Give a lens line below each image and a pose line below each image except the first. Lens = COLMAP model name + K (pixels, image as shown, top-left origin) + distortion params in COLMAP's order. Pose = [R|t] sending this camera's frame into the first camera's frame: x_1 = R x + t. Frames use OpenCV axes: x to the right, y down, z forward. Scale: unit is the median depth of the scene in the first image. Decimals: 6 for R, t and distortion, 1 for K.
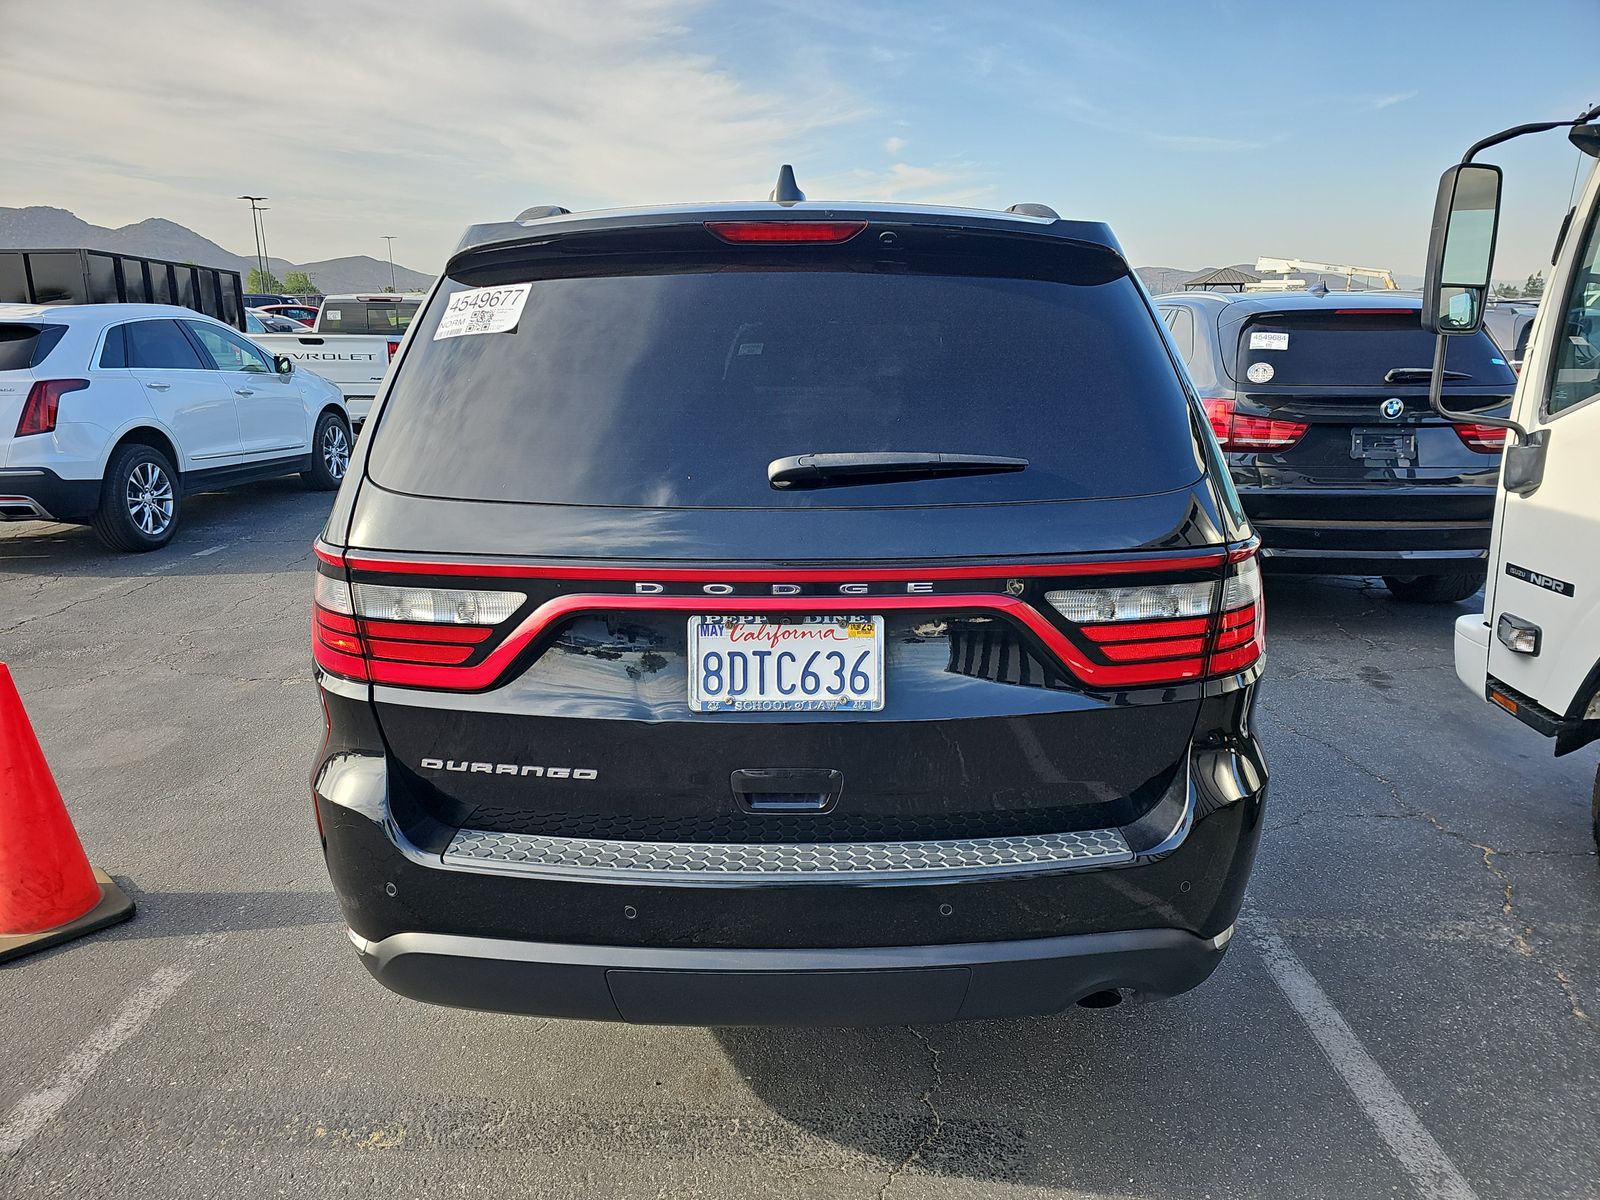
lens RADIAL K [[1056.0, 0, 789.7], [0, 1056.0, 607.7], [0, 0, 1]] dist [0.026252, -0.023522]
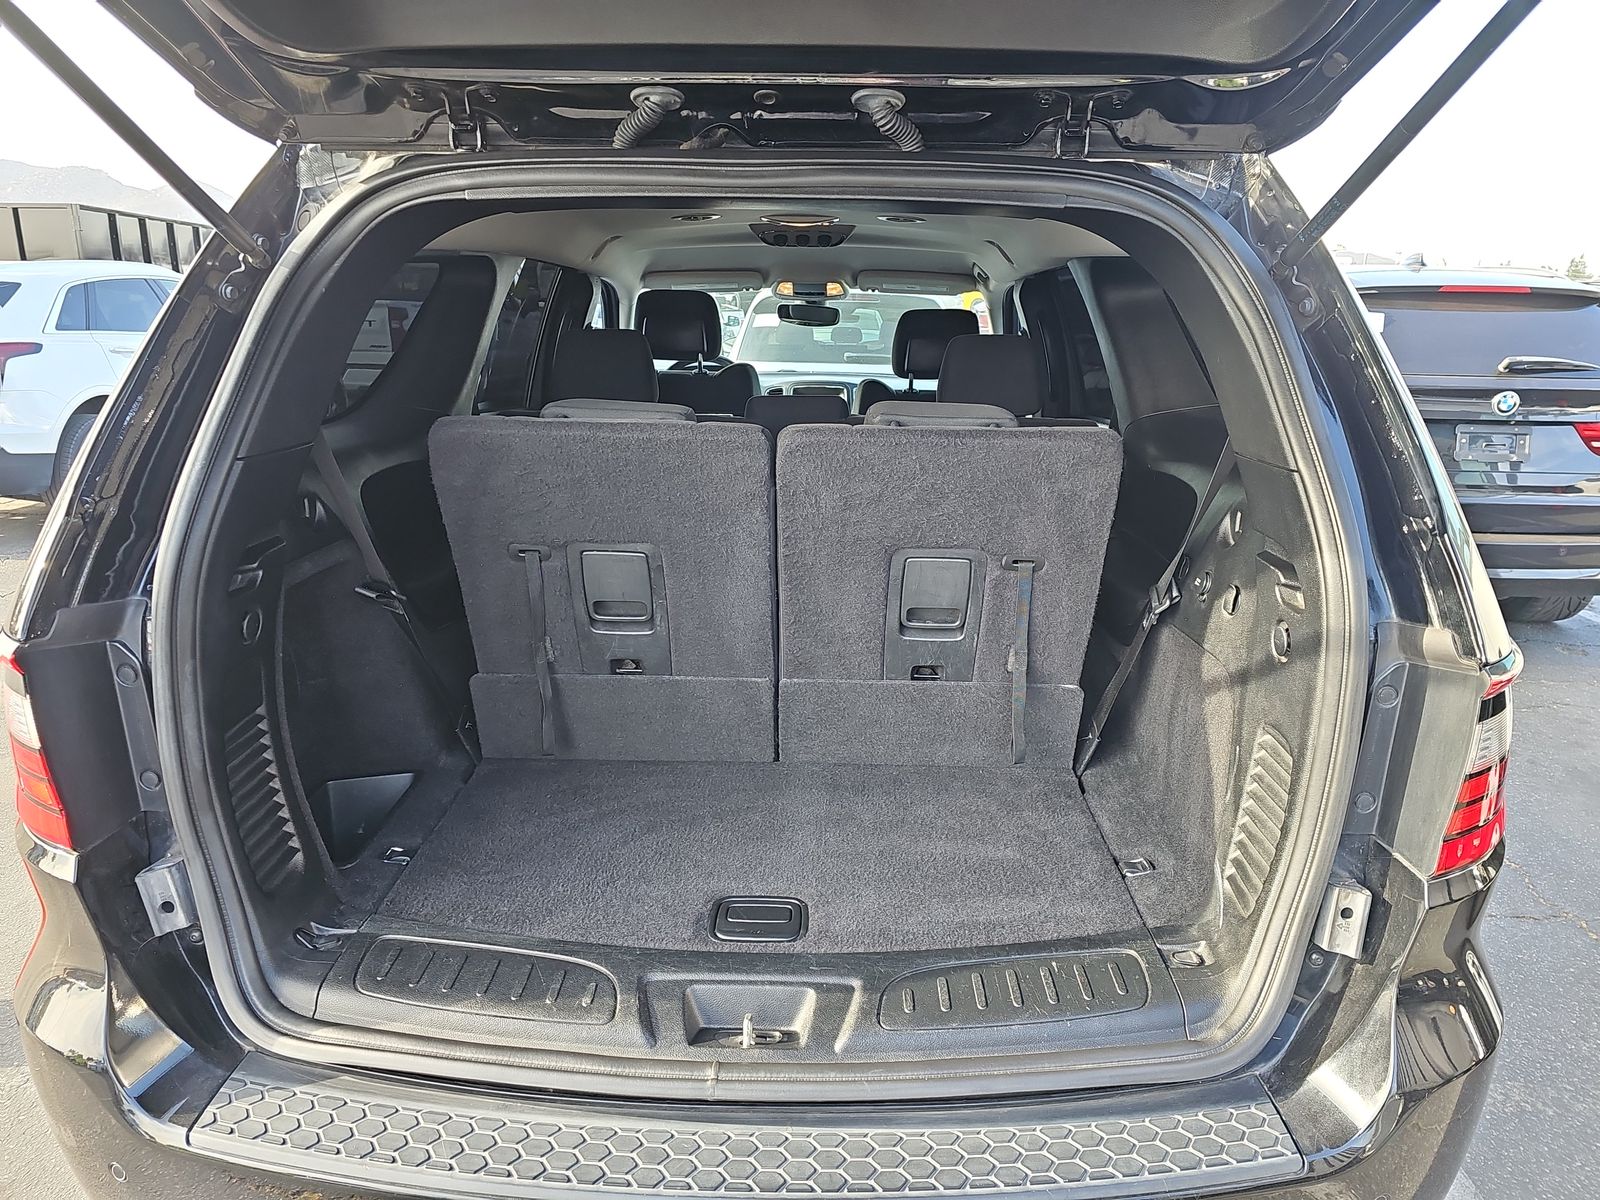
lens RADIAL K [[1056.0, 0, 797.0], [0, 1056.0, 613.3], [0, 0, 1]] dist [0.026252, -0.023522]
pose [[0.999666, 0.020611, -0.015572, 0.020778], [-0.020144, 0.999359, 0.029605, -0.059371], [0.016172, -0.029282, 0.999440, 0.236933]]
